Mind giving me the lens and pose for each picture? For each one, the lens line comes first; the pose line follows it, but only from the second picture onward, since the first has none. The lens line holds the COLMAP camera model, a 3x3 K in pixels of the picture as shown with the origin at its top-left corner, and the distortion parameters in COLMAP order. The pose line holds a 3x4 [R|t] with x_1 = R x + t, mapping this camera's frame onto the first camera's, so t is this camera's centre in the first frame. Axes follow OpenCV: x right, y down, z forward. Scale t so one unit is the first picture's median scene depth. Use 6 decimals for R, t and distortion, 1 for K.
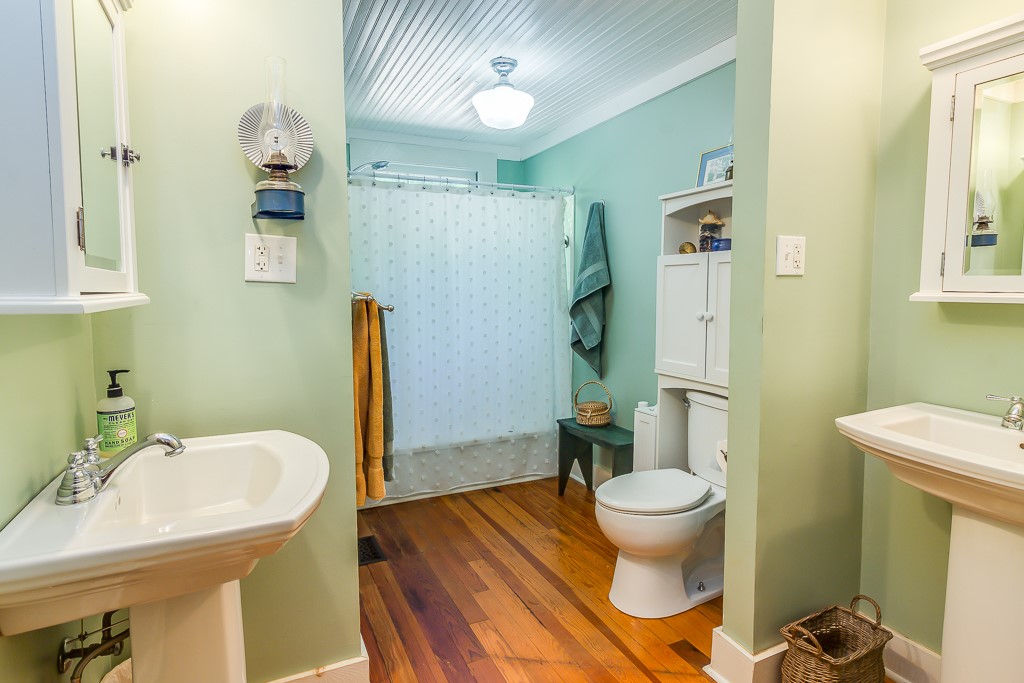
lens RADIAL K [[558.8, 0, 511.9], [0, 558.8, 340.3], [0, 0, 1]] dist [0.002288, -0.002226]
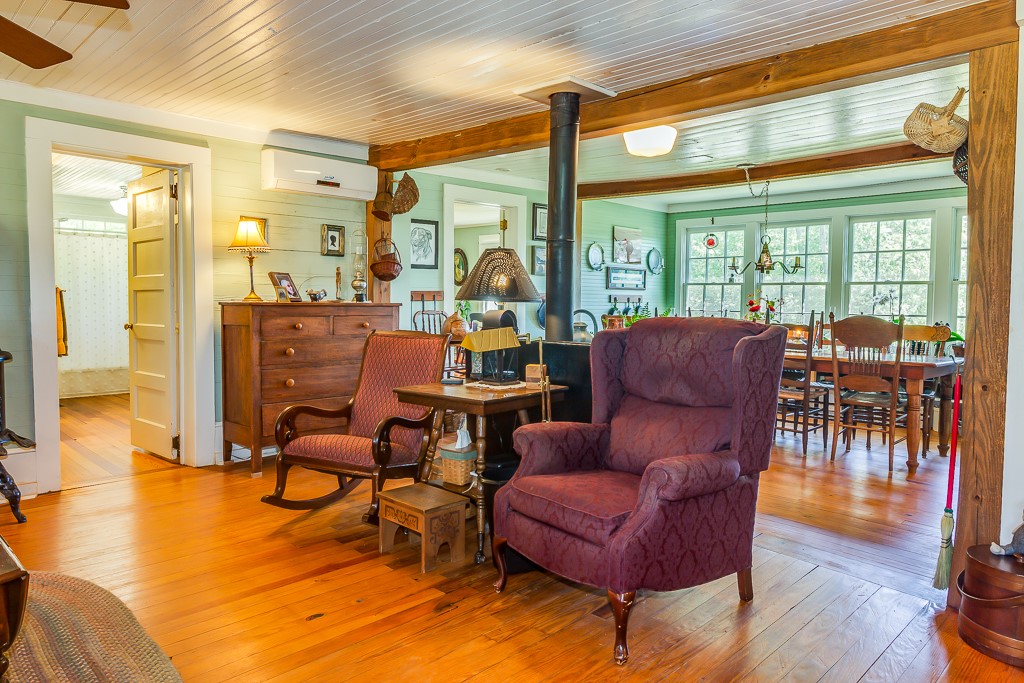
lens RADIAL K [[661.1, 0, 511.8], [0, 661.1, 335.0], [0, 0, 1]] dist [-0.004629, 0.003150]
pose [[0.935654, 0.001396, 0.352917, 0.430942], [0.010227, 0.999465, -0.031067, 0.173953], [-0.352771, 0.032677, 0.935139, -1.752155]]
